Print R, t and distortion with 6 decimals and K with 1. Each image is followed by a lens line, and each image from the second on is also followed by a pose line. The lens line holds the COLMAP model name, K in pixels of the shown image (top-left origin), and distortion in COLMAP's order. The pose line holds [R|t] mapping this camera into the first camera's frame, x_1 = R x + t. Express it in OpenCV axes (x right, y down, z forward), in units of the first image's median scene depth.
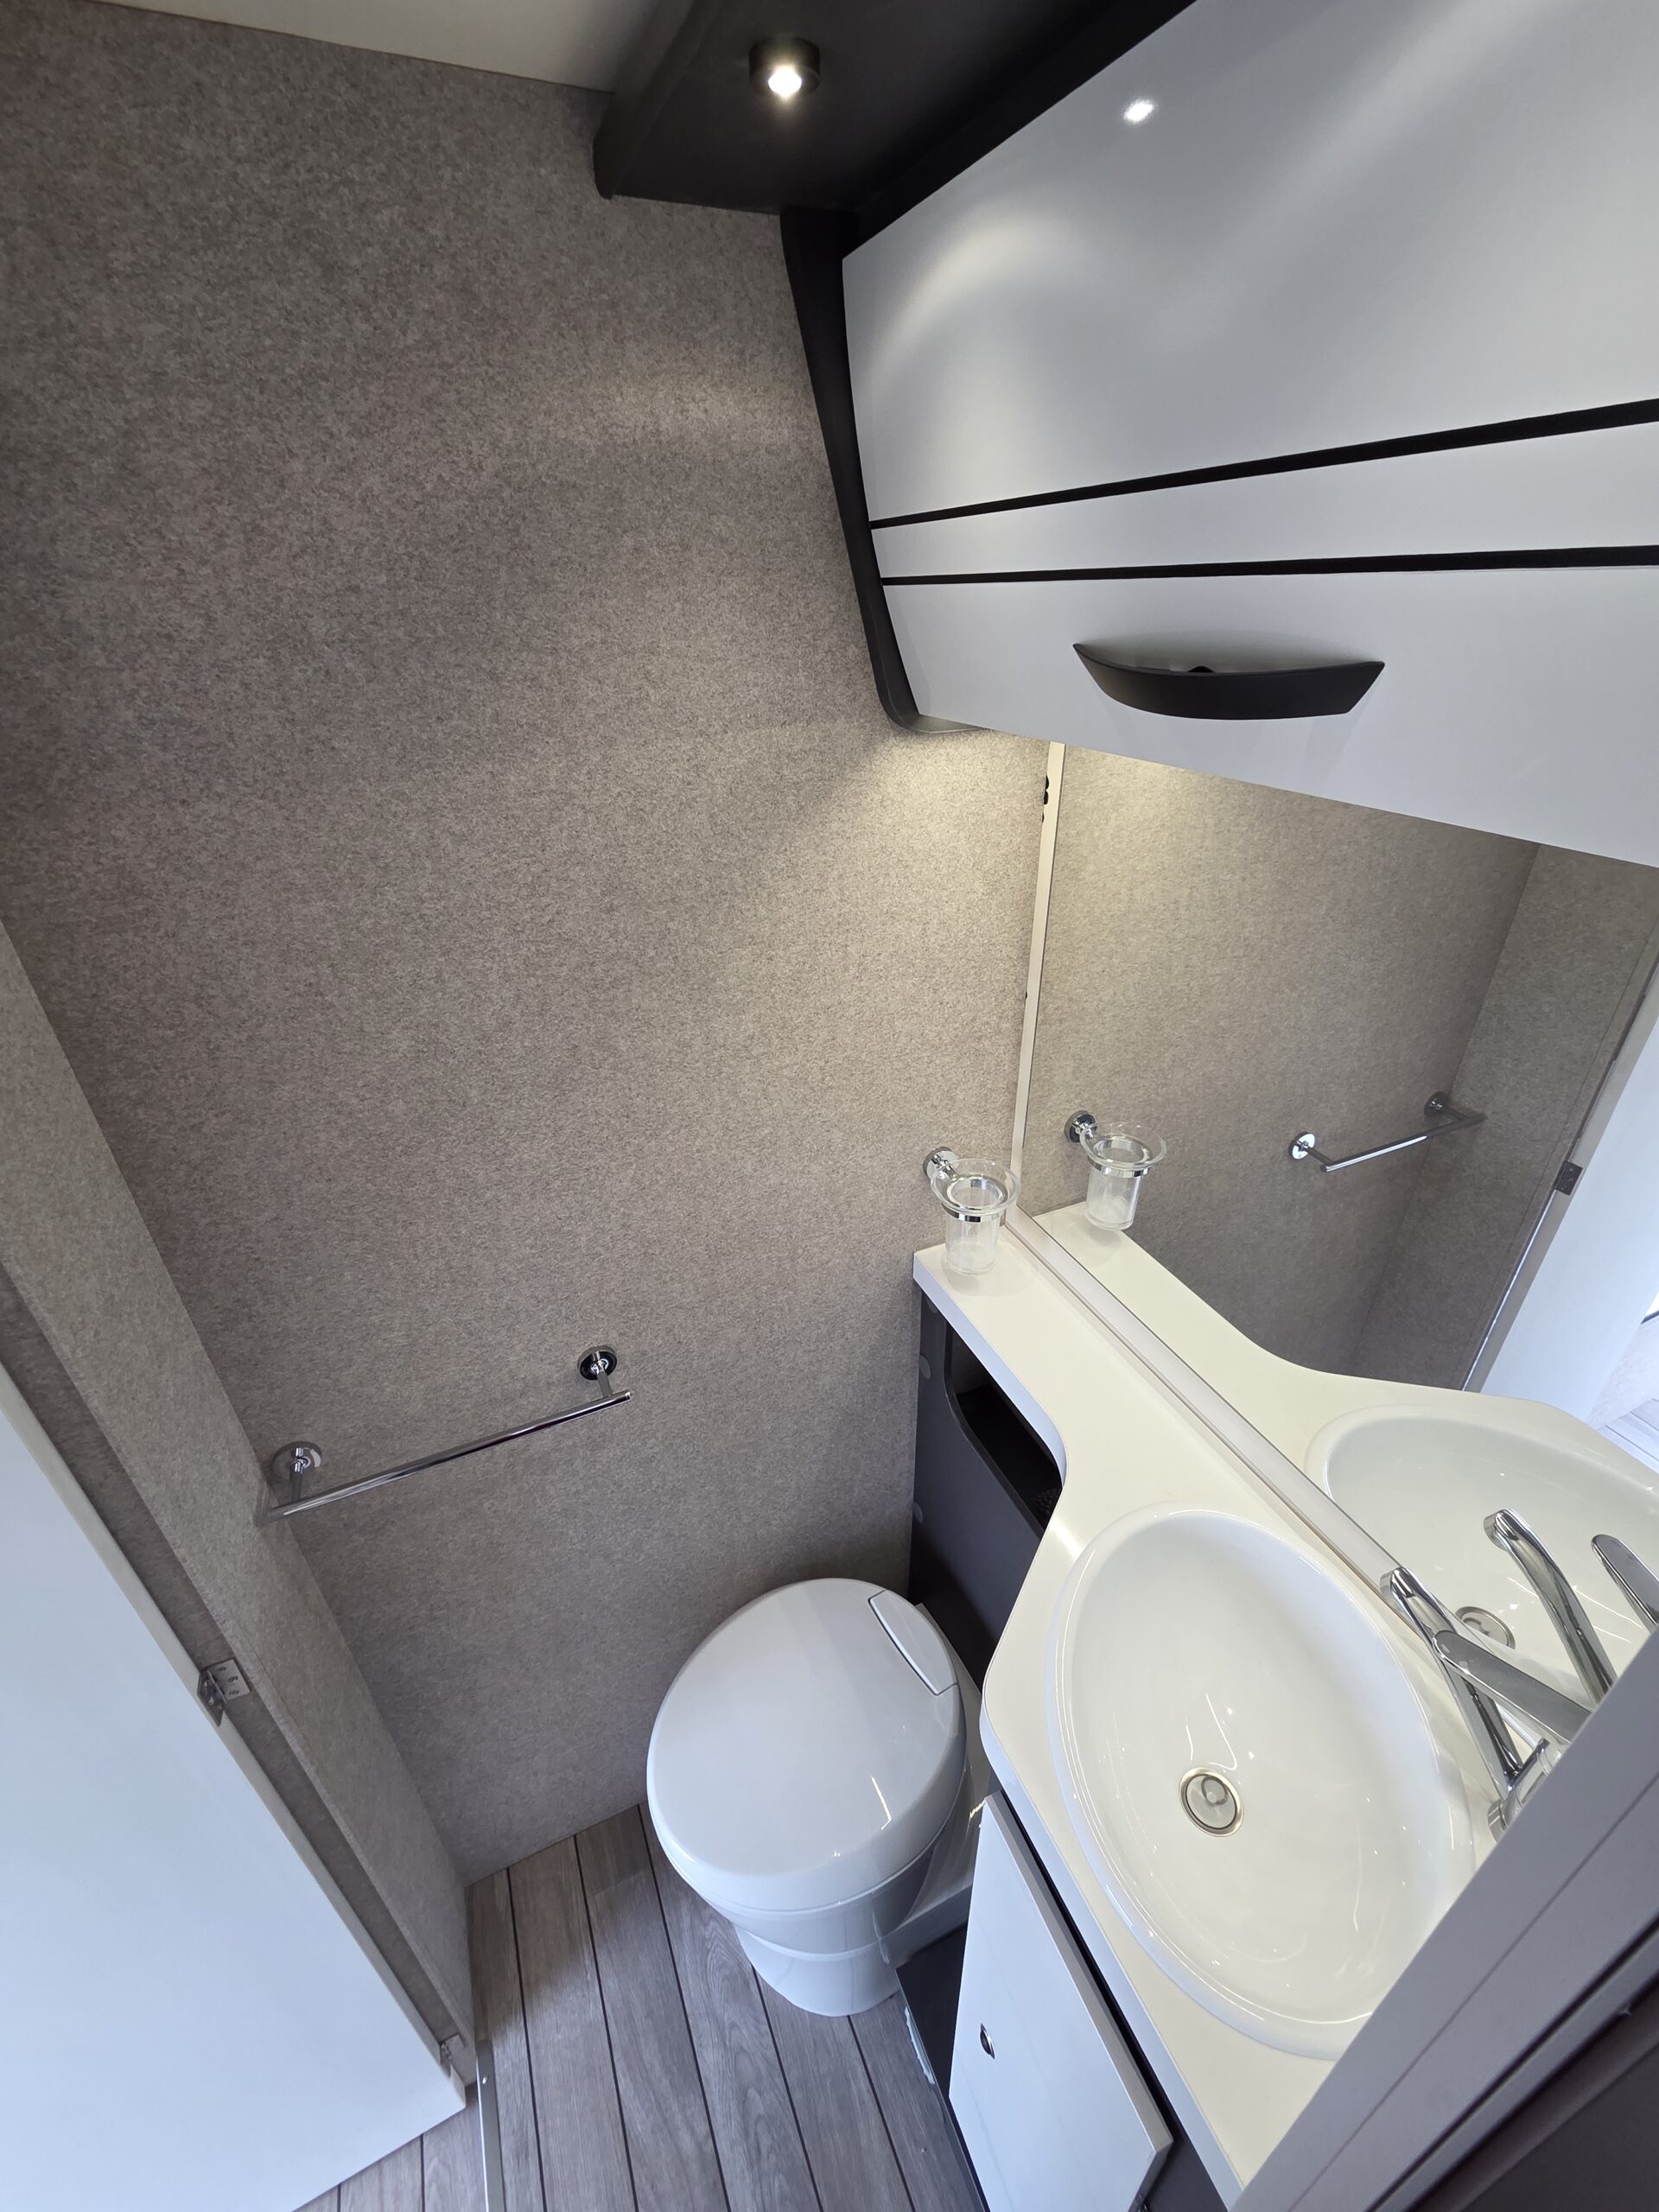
lens RADIAL K [[912.2, 0, 838.9], [0, 912.2, 1104.1], [0, 0, 1]] dist [-0.001338, 0.000538]
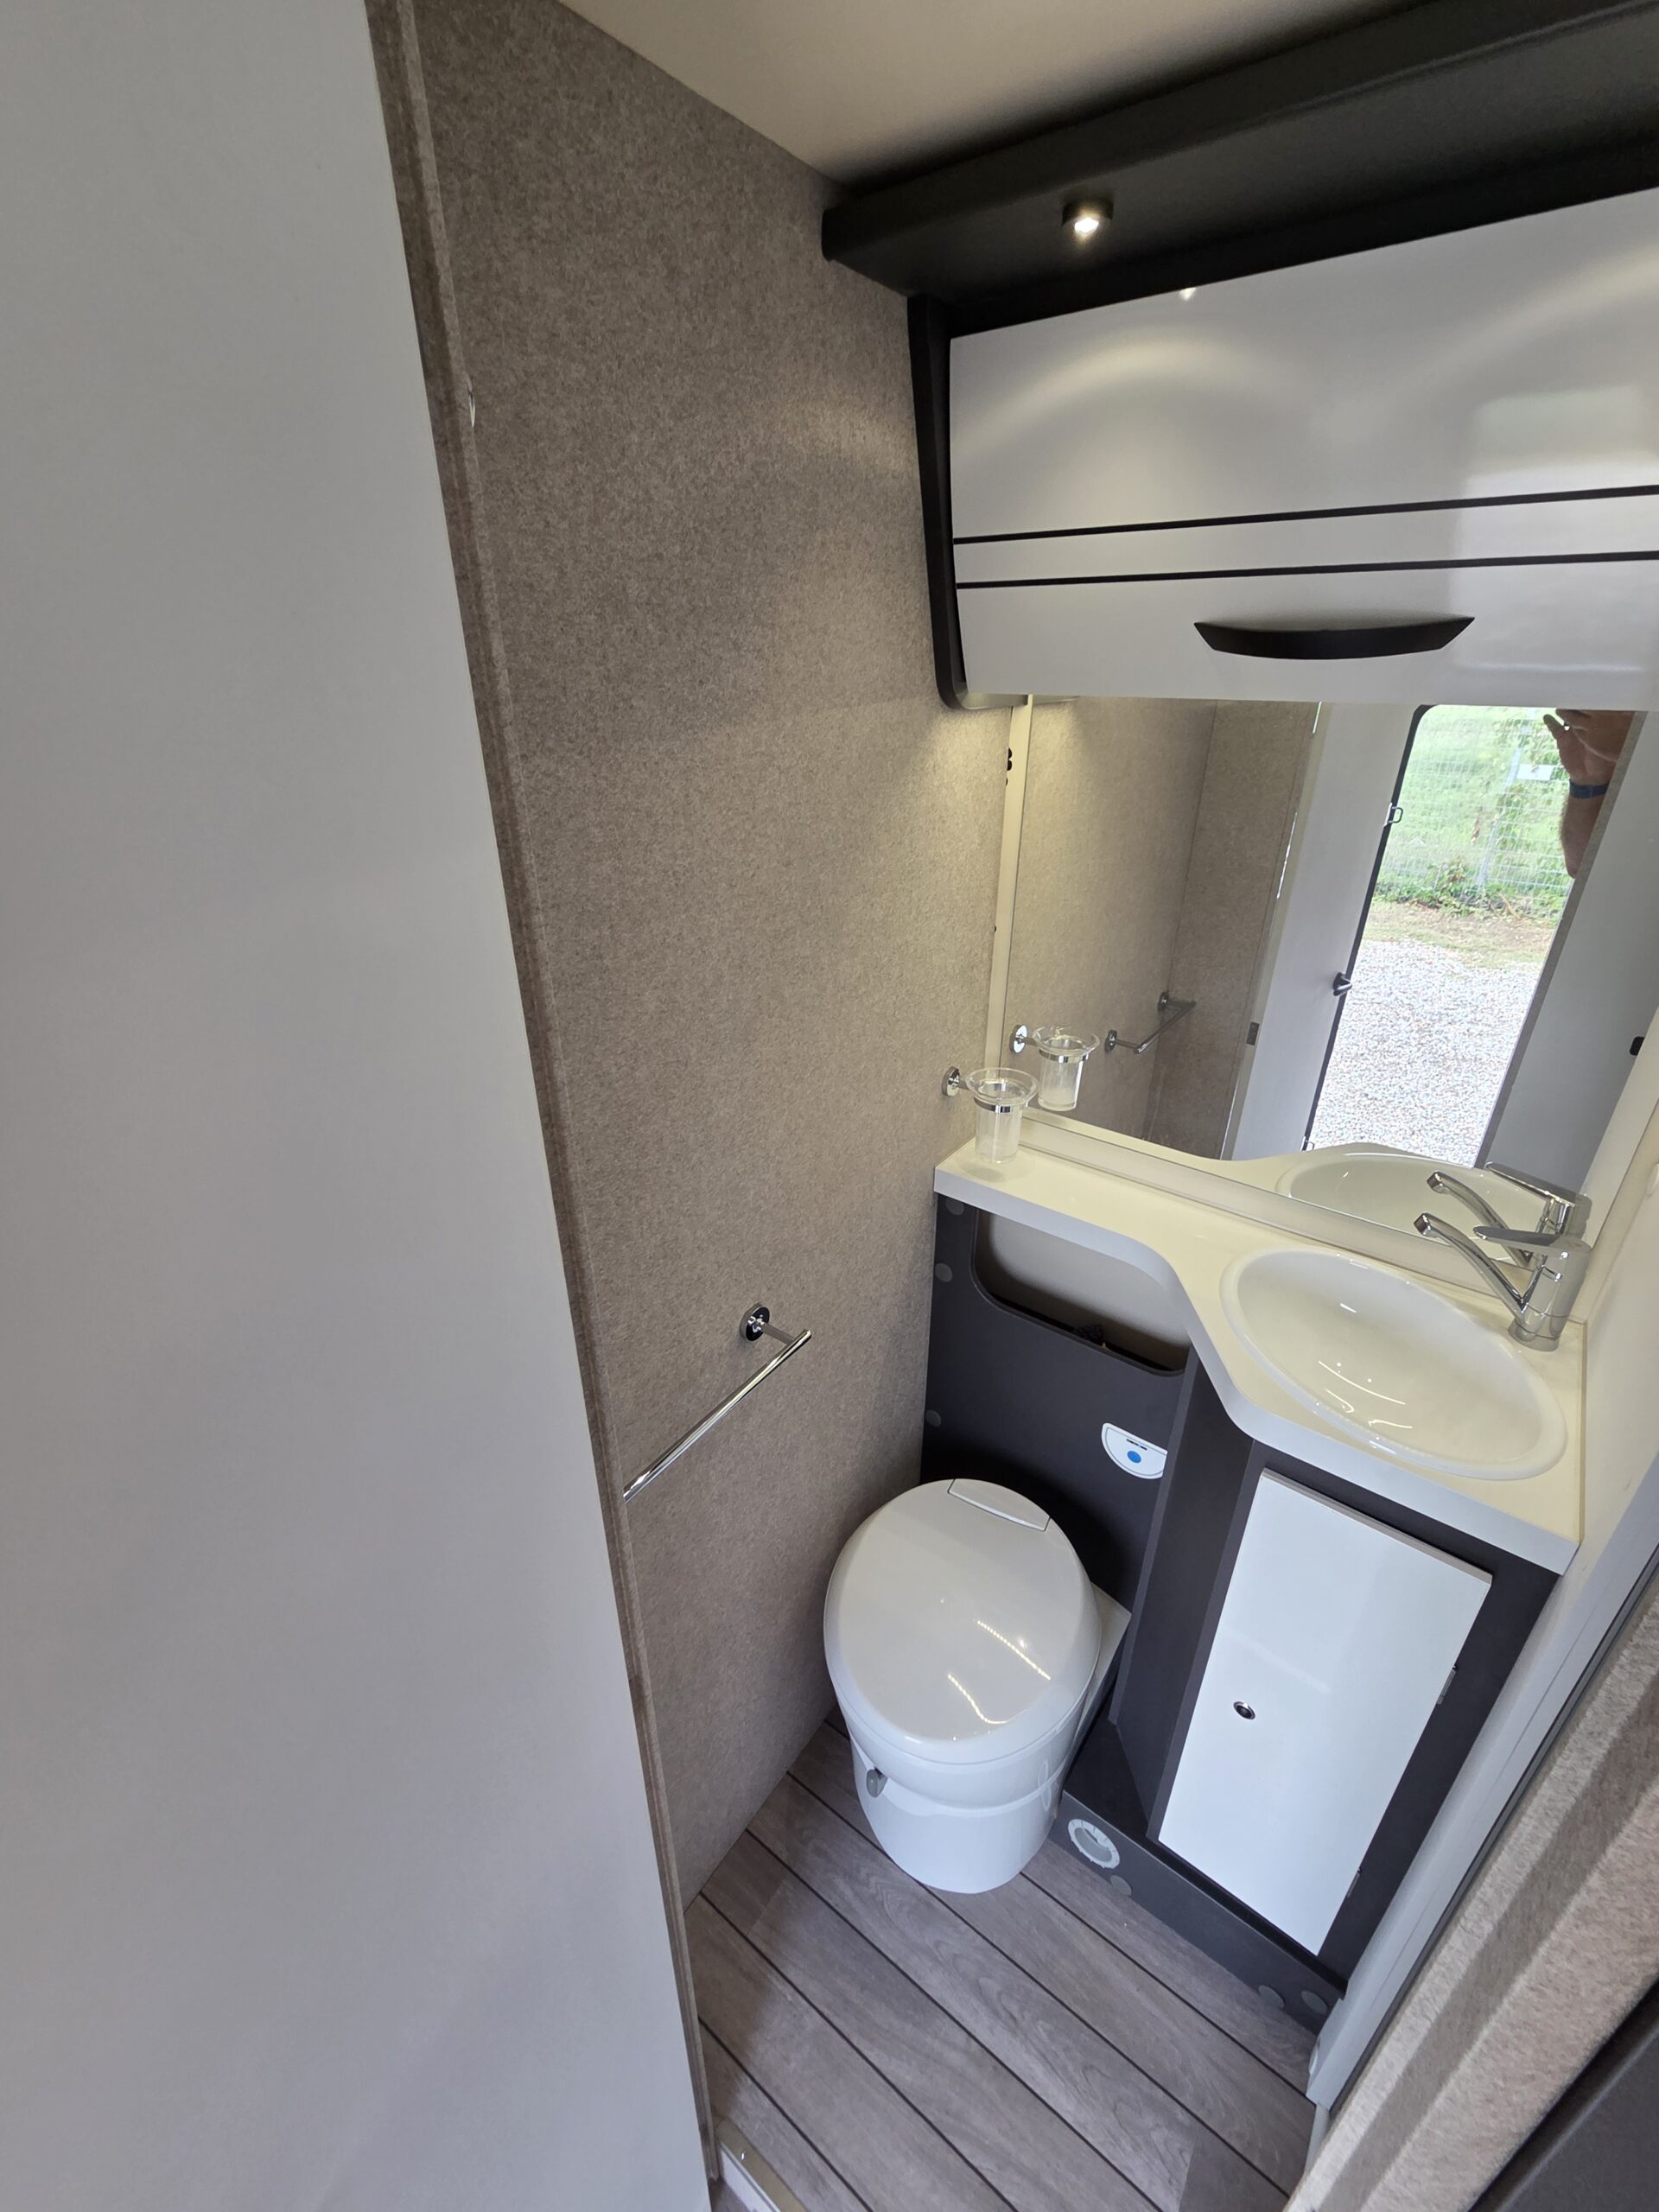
lens RADIAL K [[912.2, 0, 839.9], [0, 912.2, 1096.3], [0, 0, 1]] dist [-0.001338, 0.000538]
pose [[0.871417, -0.196420, 0.449502, -0.827375], [0.226095, 0.974022, -0.012693, 0.099141], [-0.435332, 0.112691, 0.893189, 0.020310]]
